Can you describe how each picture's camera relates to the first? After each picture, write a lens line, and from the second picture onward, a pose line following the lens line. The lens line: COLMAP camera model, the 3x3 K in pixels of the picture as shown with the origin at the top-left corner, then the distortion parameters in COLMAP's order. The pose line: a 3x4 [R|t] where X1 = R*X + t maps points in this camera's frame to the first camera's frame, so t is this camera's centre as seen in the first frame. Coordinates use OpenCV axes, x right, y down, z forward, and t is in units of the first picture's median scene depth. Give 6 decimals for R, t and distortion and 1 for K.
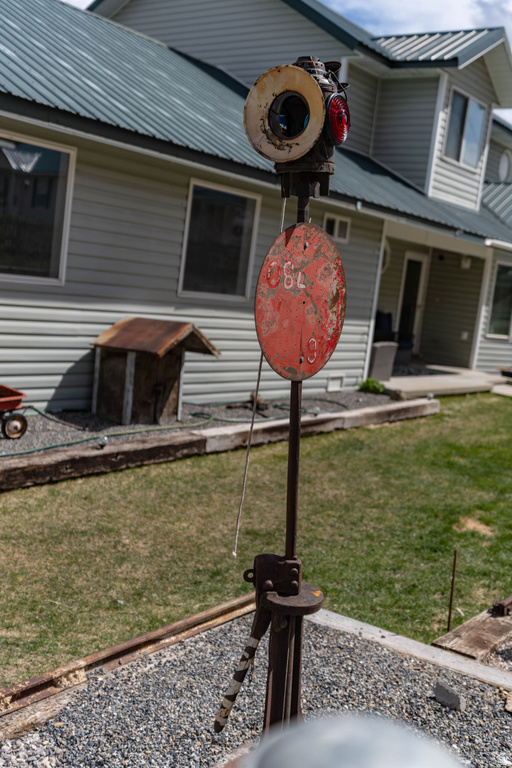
lens RADIAL K [[856.1, 0, 256.0], [0, 856.1, 384.0], [0, 0, 1]] dist [-0.004616, 0.006575]
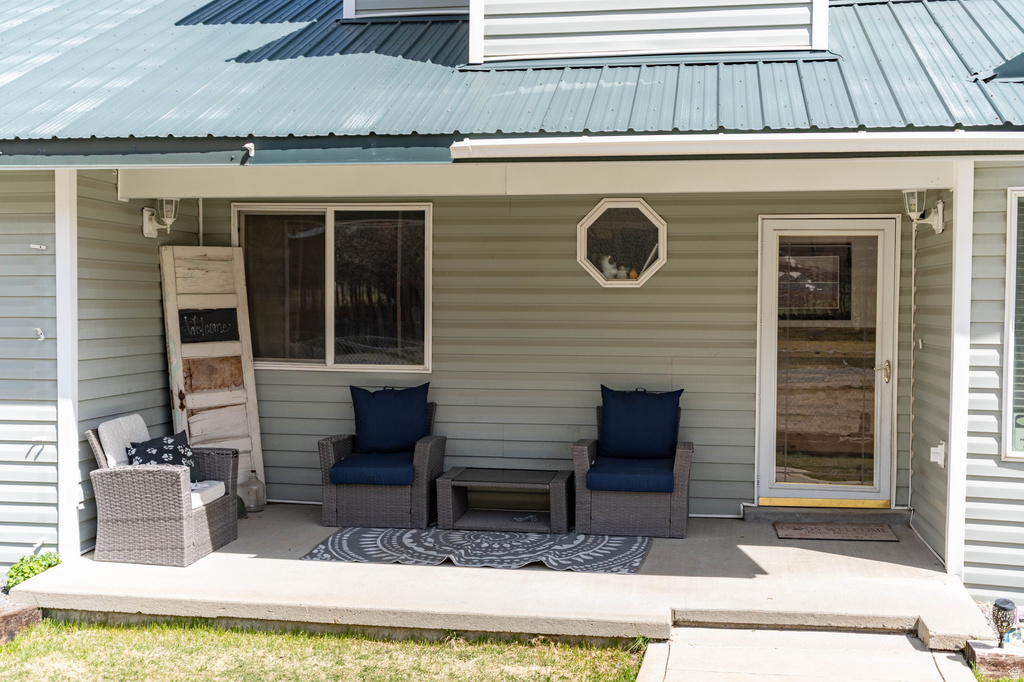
lens RADIAL K [[1141.5, 0, 512.0], [0, 1141.5, 341.0], [0, 0, 1]] dist [-0.004616, 0.006575]
pose [[0.459661, -0.093290, -0.883181, 0.877816], [-0.066082, 0.988118, -0.138768, -0.051293], [0.885633, 0.122148, 0.448034, 1.128703]]
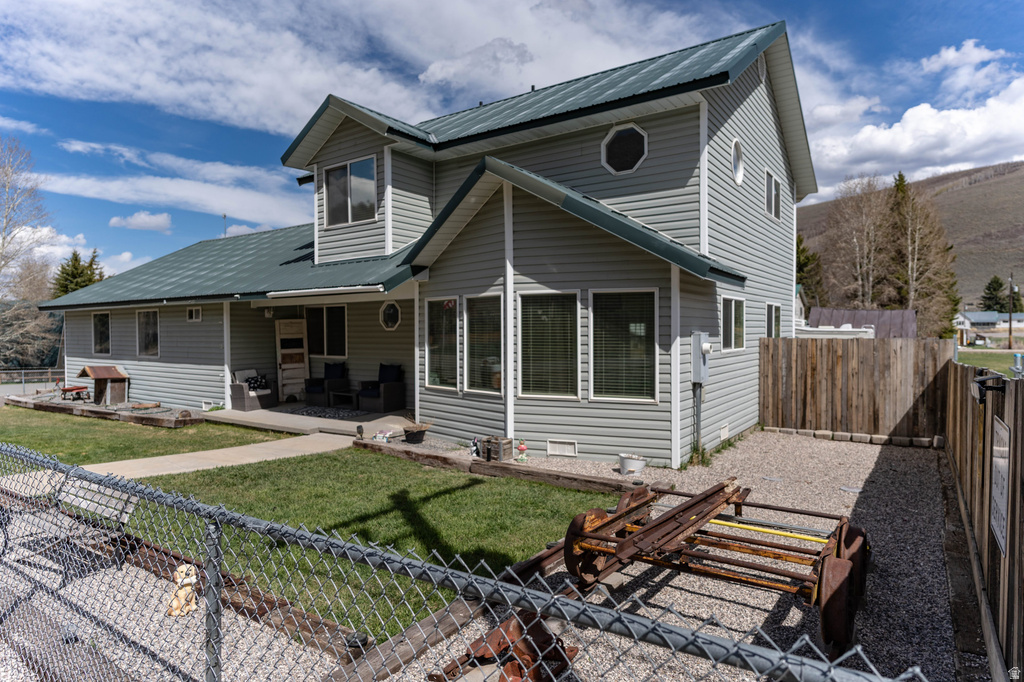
lens RADIAL K [[595.4, 0, 508.2], [0, 595.4, 340.7], [0, 0, 1]] dist [0.000706, 0.000554]
pose [[0.025952, -0.102512, -0.994393, 1.439198], [-0.118427, 0.987408, -0.104883, -0.081274], [0.992624, 0.120485, 0.013486, 1.768802]]
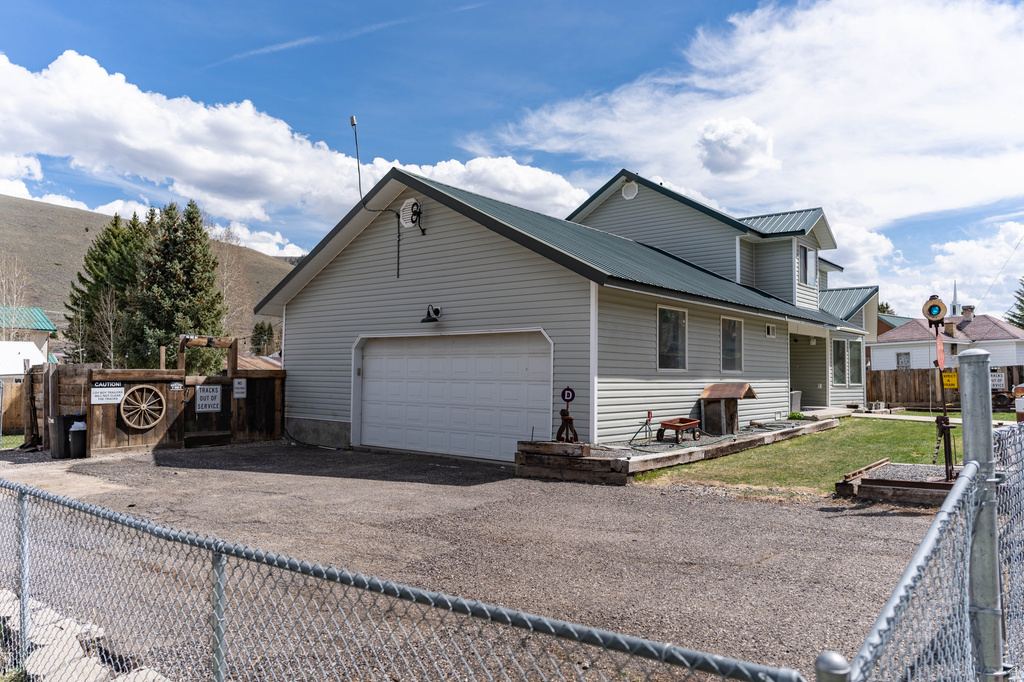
lens RADIAL K [[703.5, 0, 512.8], [0, 703.5, 331.3], [0, 0, 1]] dist [-0.001671, 0.005909]
pose [[0.992210, -0.115948, -0.045568, -0.438104], [0.105263, 0.975900, -0.191153, 0.059056], [0.066634, 0.184868, 0.980502, -0.597937]]
